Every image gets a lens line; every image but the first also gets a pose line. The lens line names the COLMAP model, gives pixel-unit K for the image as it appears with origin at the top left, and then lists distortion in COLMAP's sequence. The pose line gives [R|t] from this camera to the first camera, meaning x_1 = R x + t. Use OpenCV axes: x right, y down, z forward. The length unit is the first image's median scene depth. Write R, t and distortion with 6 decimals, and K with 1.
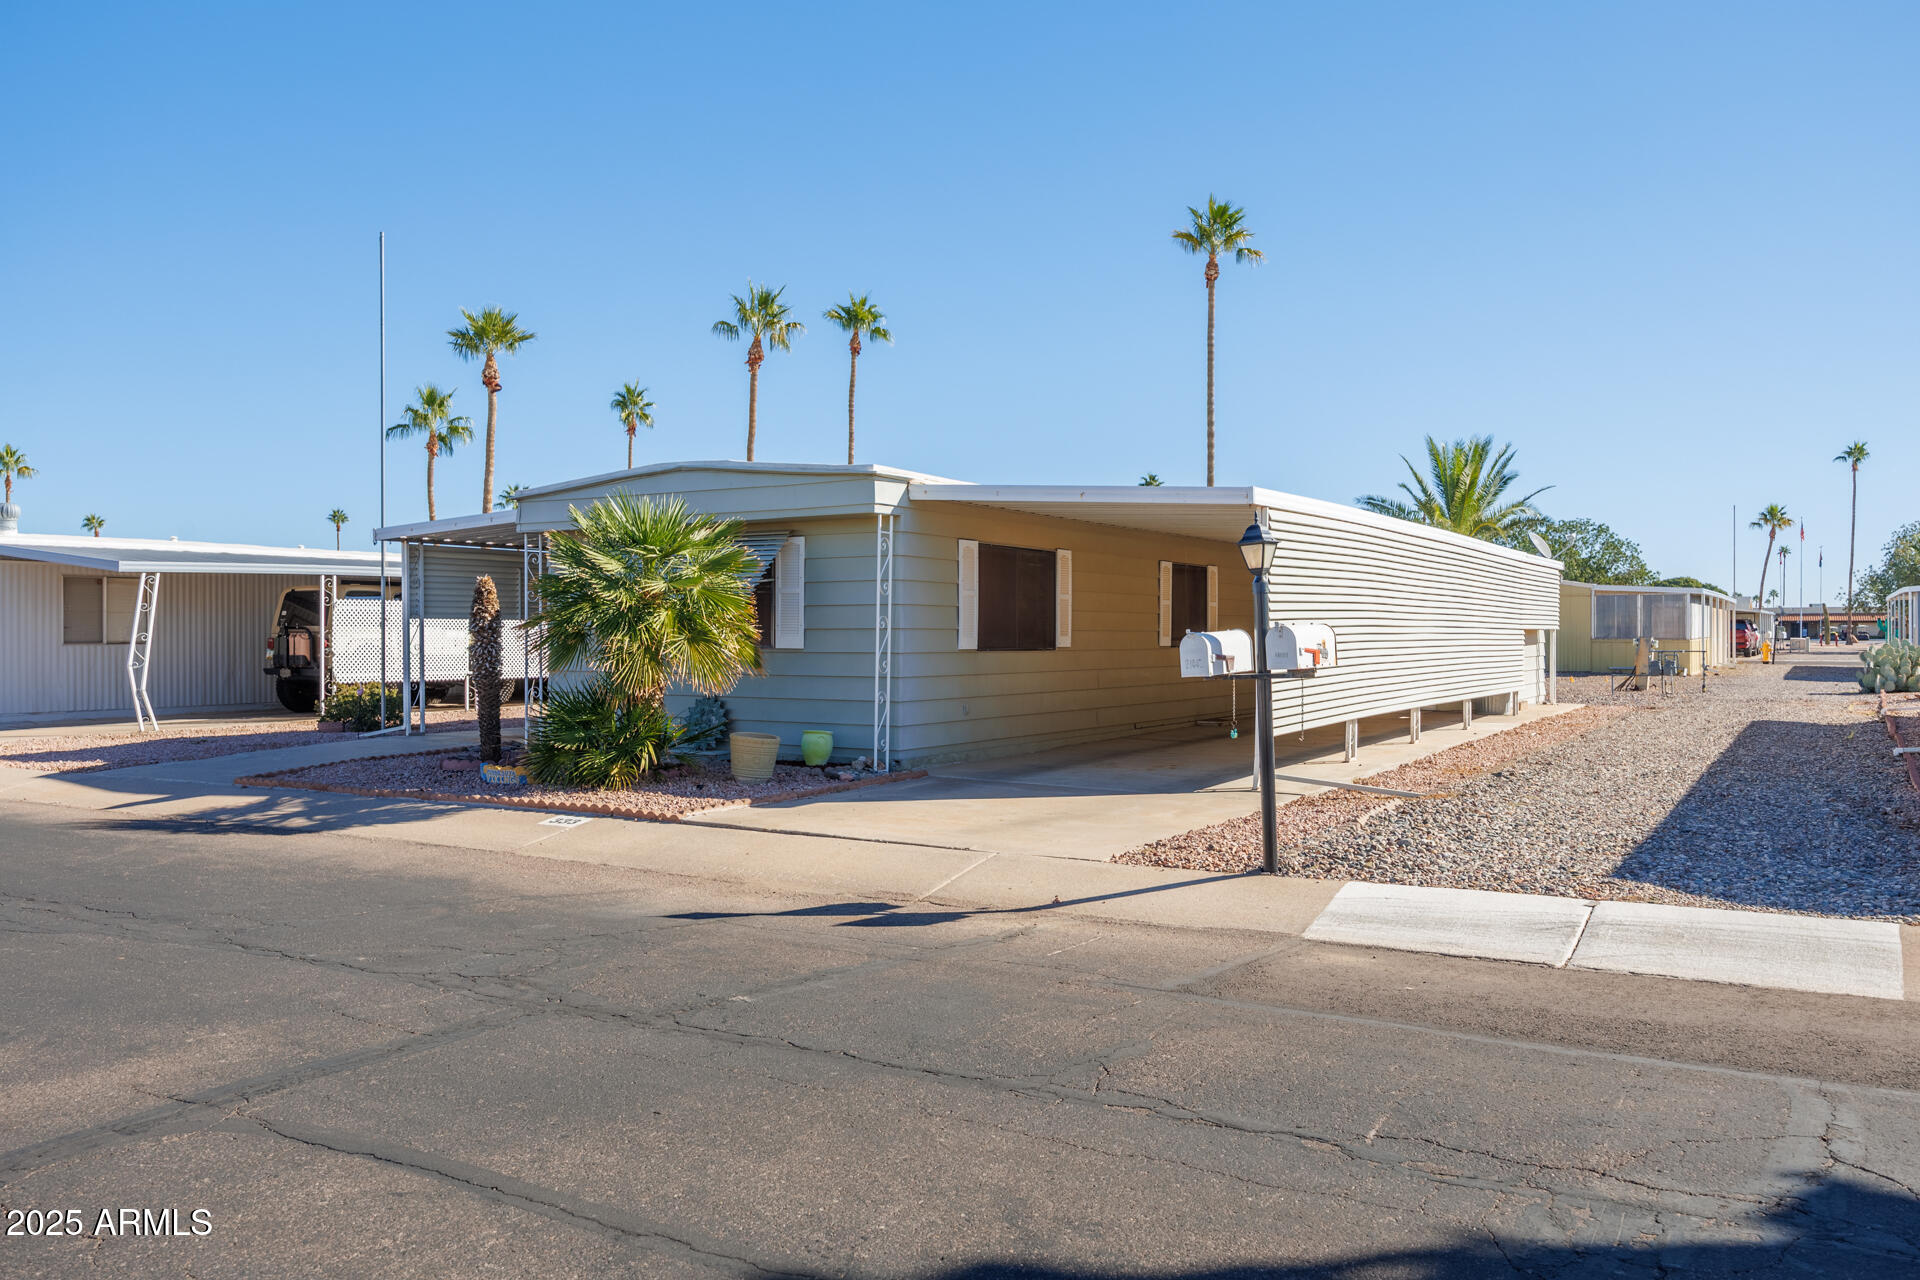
lens RADIAL K [[1459.2, 0, 957.4], [0, 1459.2, 638.6], [0, 0, 1]] dist [-0.006989, -0.004662]
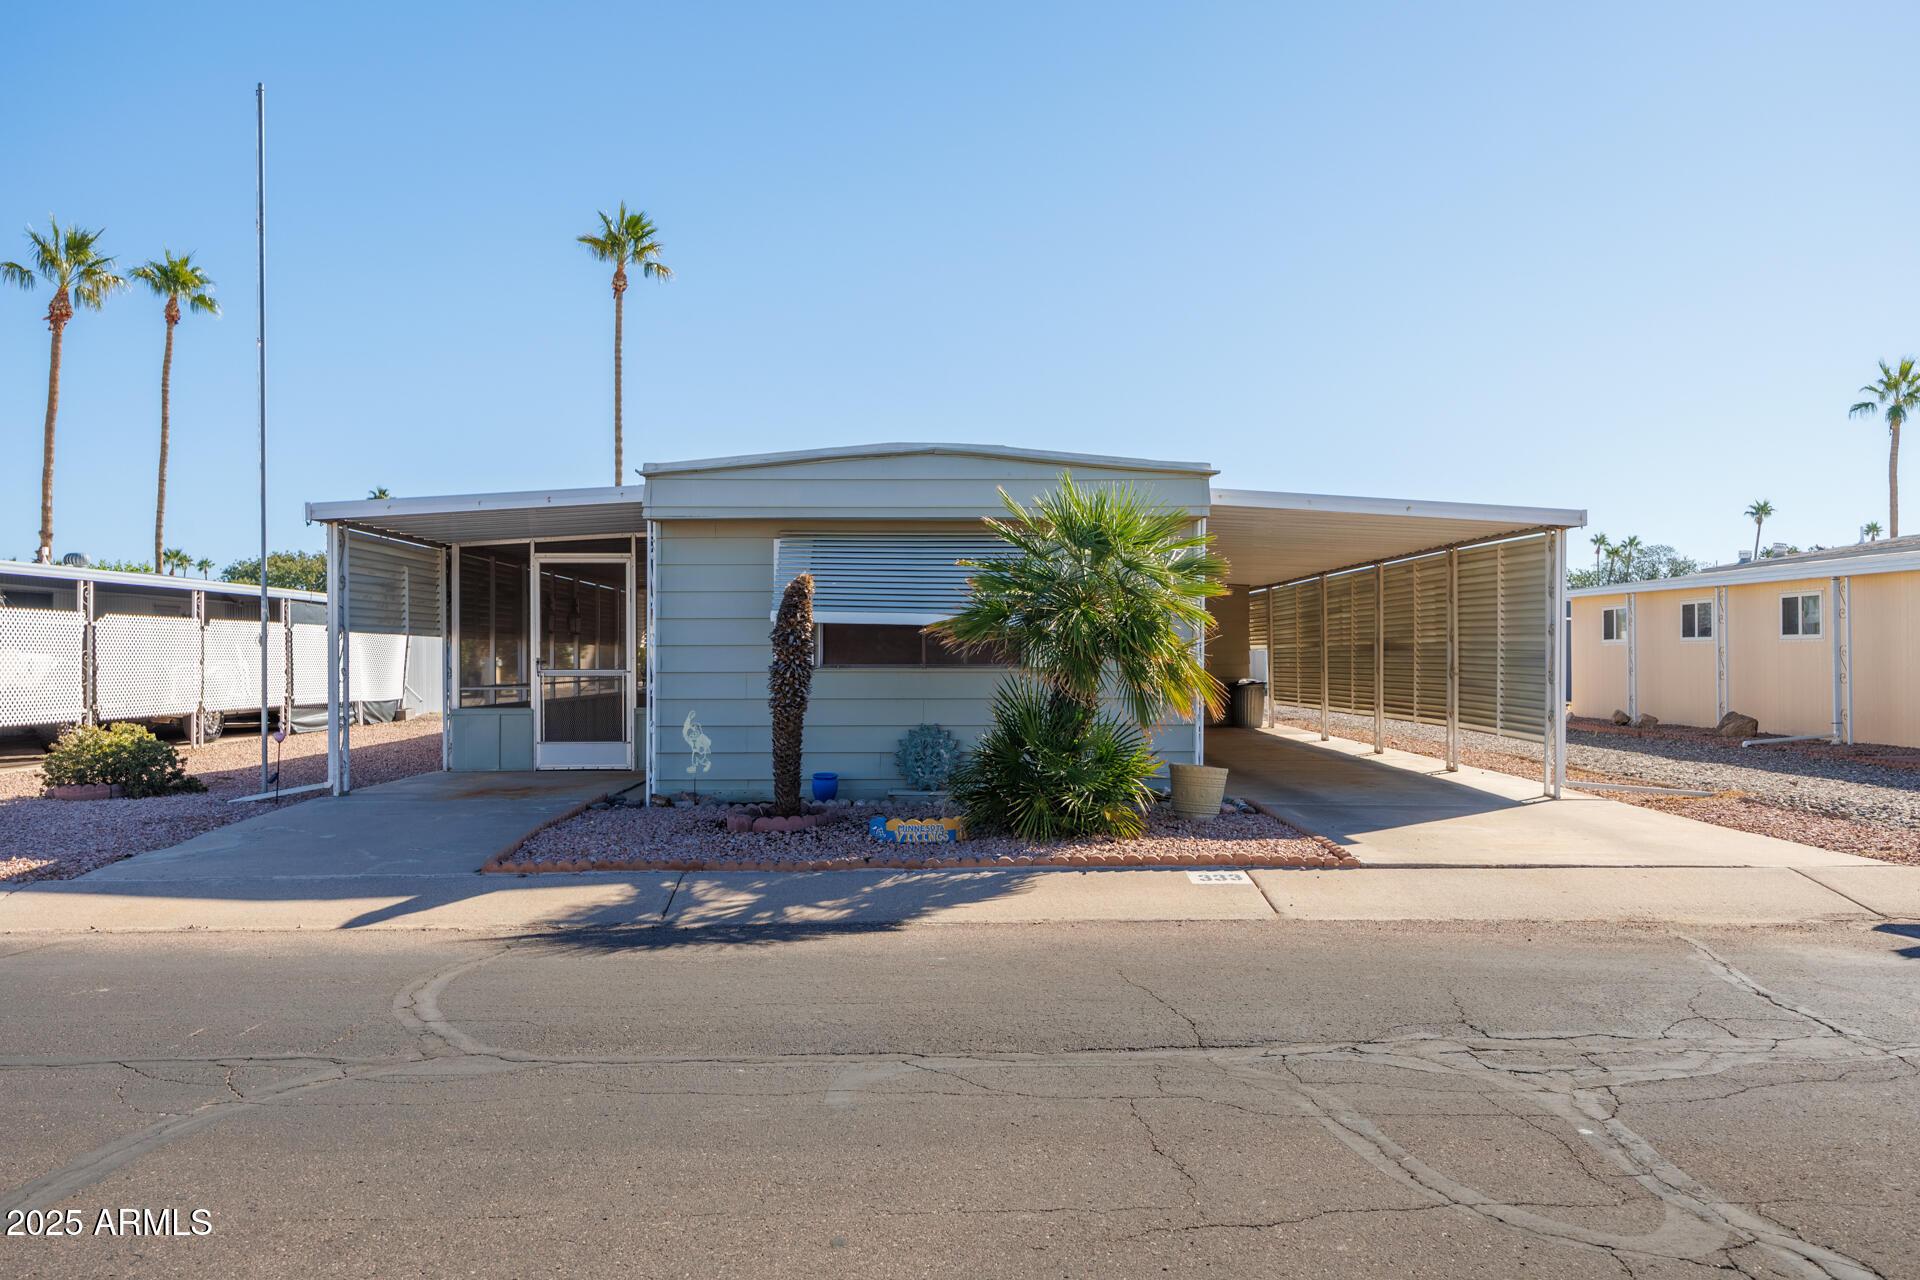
lens RADIAL K [[1459.2, 0, 965.7], [0, 1459.2, 643.1], [0, 0, 1]] dist [-0.006989, -0.004662]
pose [[0.846921, 0.003454, 0.531708, -0.142976], [0.004695, 0.999891, -0.013974, 0.001024], [-0.531698, 0.014332, 0.846813, 0.066914]]
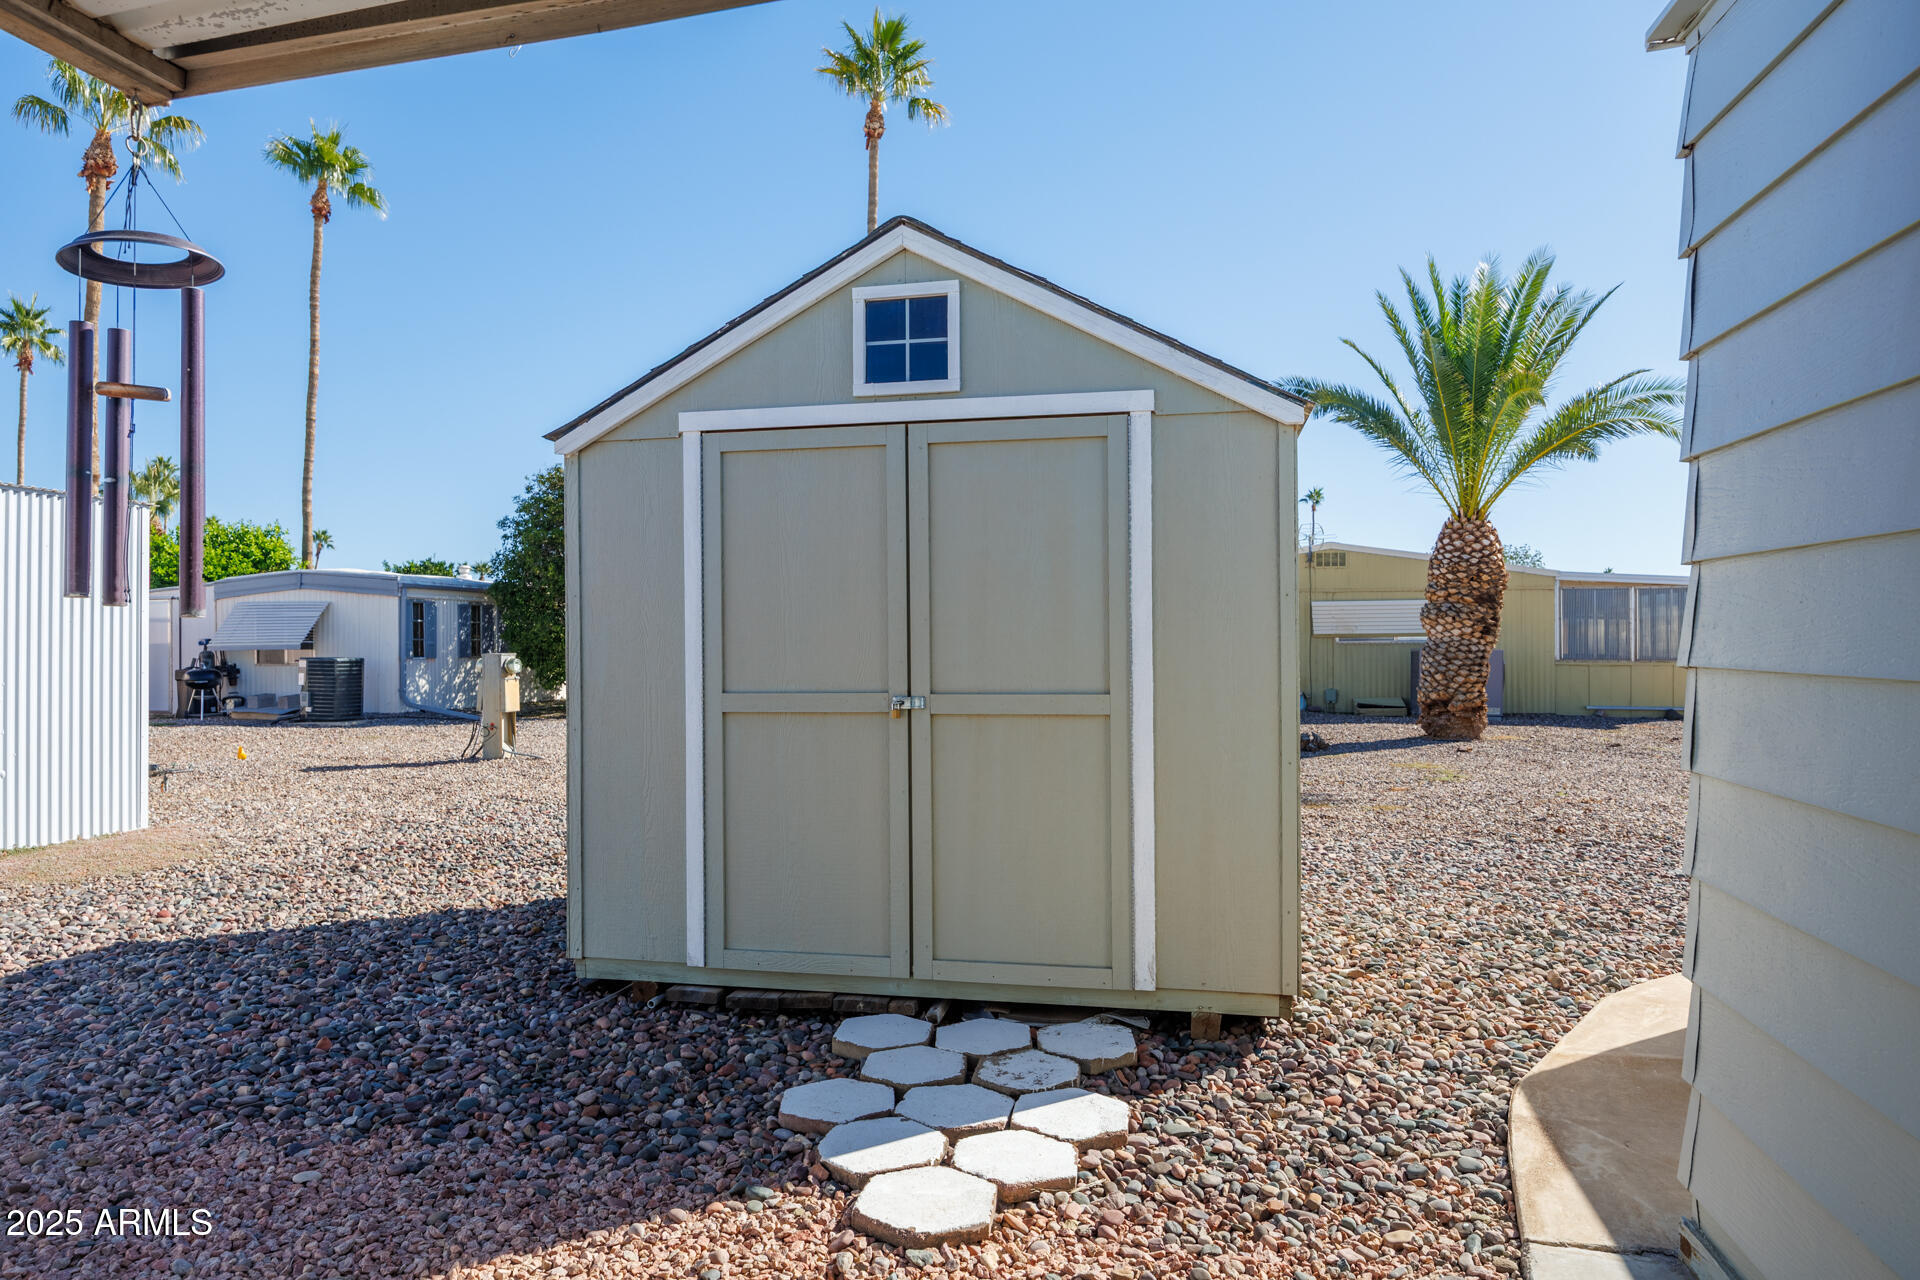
lens RADIAL K [[1191.1, 0, 956.8], [0, 1191.1, 628.4], [0, 0, 1]] dist [-0.002429, -0.001027]
pose [[0.943217, 0.005436, 0.332133, 0.025257], [0.000241, 0.999855, -0.017050, -0.003678], [-0.332177, 0.016162, 0.943078, 0.458091]]
